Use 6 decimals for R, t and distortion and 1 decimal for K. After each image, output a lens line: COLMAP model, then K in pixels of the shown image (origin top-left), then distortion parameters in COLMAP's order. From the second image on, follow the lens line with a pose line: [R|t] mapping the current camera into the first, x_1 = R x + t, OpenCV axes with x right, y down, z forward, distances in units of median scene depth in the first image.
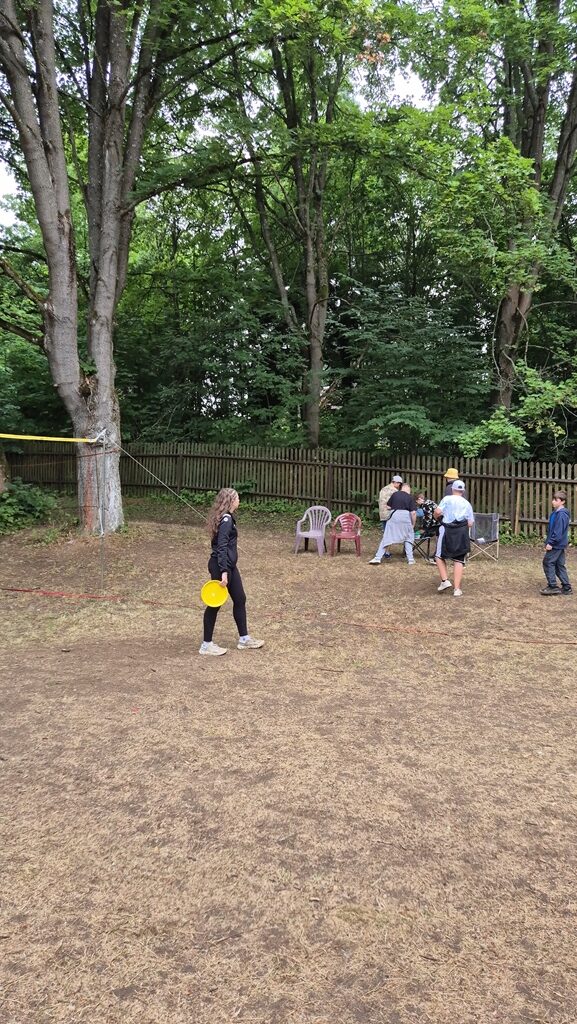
lens RADIAL K [[680.2, 0, 307.0], [0, 680.2, 510.2], [0, 0, 1]] dist [0.076332, -0.052228]
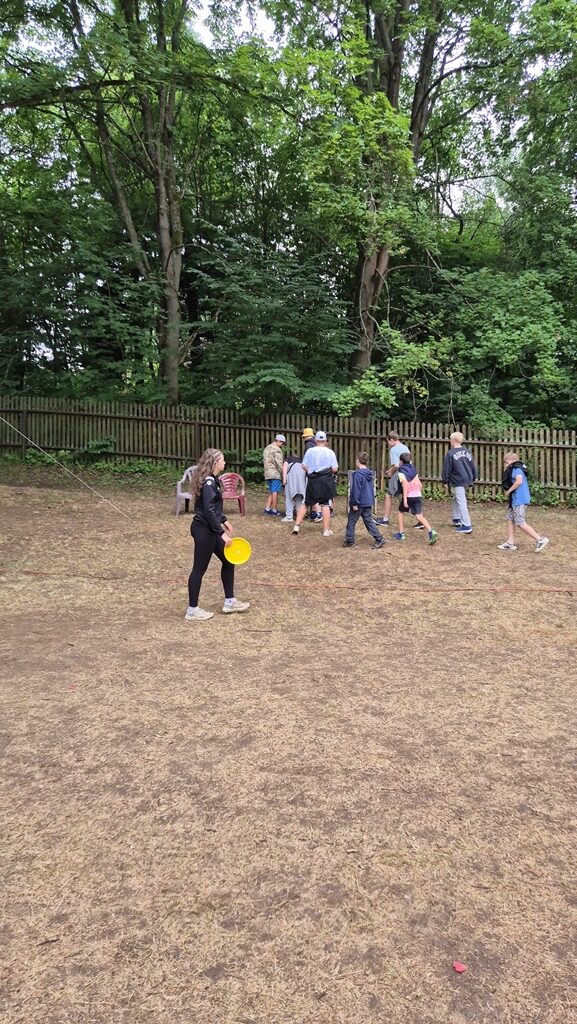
lens RADIAL K [[680.2, 0, 316.6], [0, 680.2, 517.1], [0, 0, 1]] dist [0.076332, -0.052228]
pose [[0.969340, -0.030311, 0.243845, -0.064987], [0.013171, 0.997345, 0.071617, -0.000757], [-0.245369, -0.066210, 0.967166, 0.014446]]
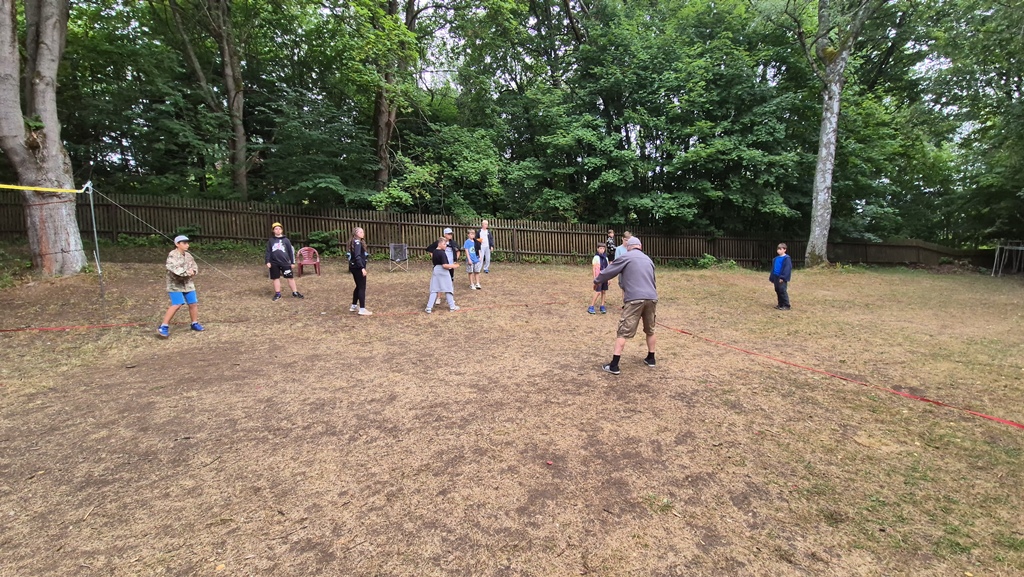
lens RADIAL K [[415.0, 0, 515.0], [0, 415.0, 282.4], [0, 0, 1]] dist [0.012460, -0.006328]
pose [[0.793843, -0.092304, 0.601077, -0.141791], [0.034083, 0.993613, 0.107570, -0.001442], [-0.607167, -0.064907, 0.791918, 0.000045]]
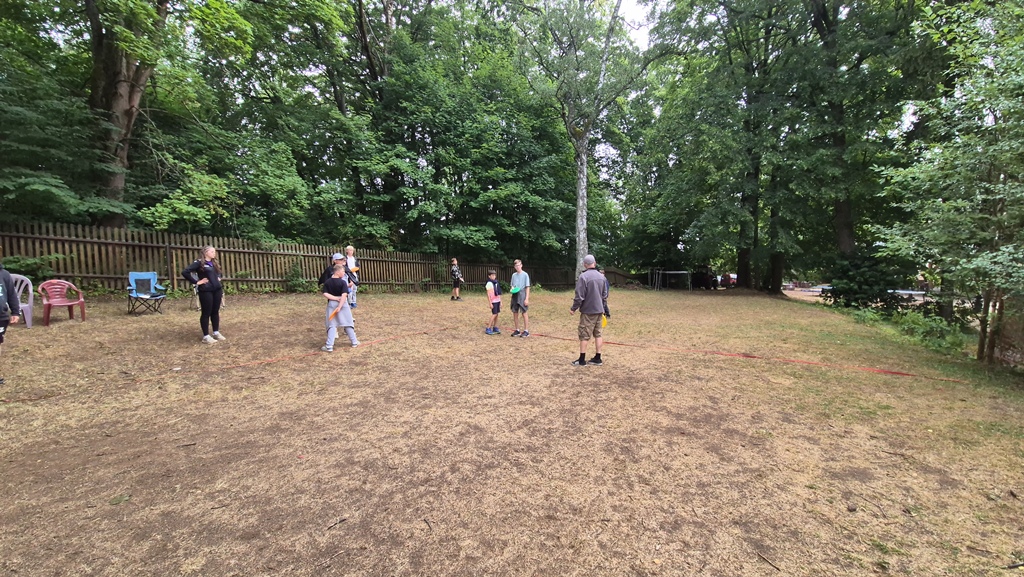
lens RADIAL K [[415.0, 0, 515.4], [0, 415.0, 283.3], [0, 0, 1]] dist [0.012460, -0.006328]
pose [[0.307197, -0.067111, 0.949277, -0.330547], [0.029401, 0.997703, 0.061020, -0.008603], [-0.951192, 0.009164, 0.308465, 0.199592]]
